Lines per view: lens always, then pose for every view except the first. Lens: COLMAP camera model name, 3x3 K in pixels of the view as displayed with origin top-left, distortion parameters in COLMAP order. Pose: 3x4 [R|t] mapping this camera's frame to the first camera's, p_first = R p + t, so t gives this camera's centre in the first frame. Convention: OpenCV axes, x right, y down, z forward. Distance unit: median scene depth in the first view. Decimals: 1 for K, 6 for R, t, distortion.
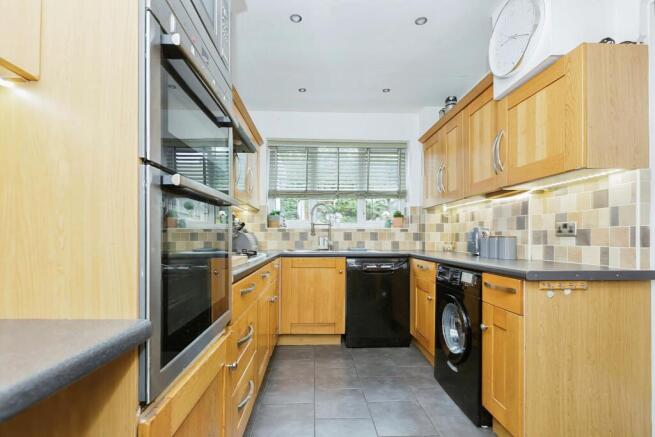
lens RADIAL K [[292.8, 0, 325.1], [0, 292.8, 237.6], [0, 0, 1]] dist [-0.001489, -0.000205]
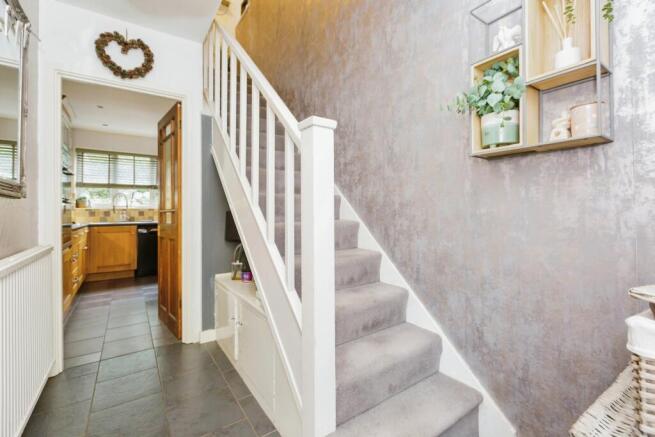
lens RADIAL K [[292.8, 0, 331.3], [0, 292.8, 212.0], [0, 0, 1]] dist [-0.001489, -0.000205]
pose [[0.837624, -0.008510, 0.546182, 0.074922], [0.004785, 0.999955, 0.008241, -0.021124], [-0.546227, -0.004290, 0.837626, -0.930782]]
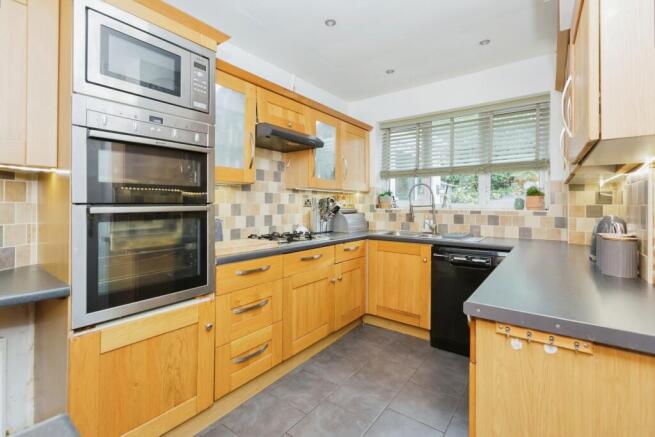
lens RADIAL K [[292.8, 0, 331.4], [0, 292.8, 203.7], [0, 0, 1]] dist [-0.001489, -0.000205]
pose [[0.780631, 0.000303, -0.624992, 0.326409], [-0.004918, 0.999972, -0.005657, -0.043370], [0.624973, 0.007490, 0.780610, 0.089930]]
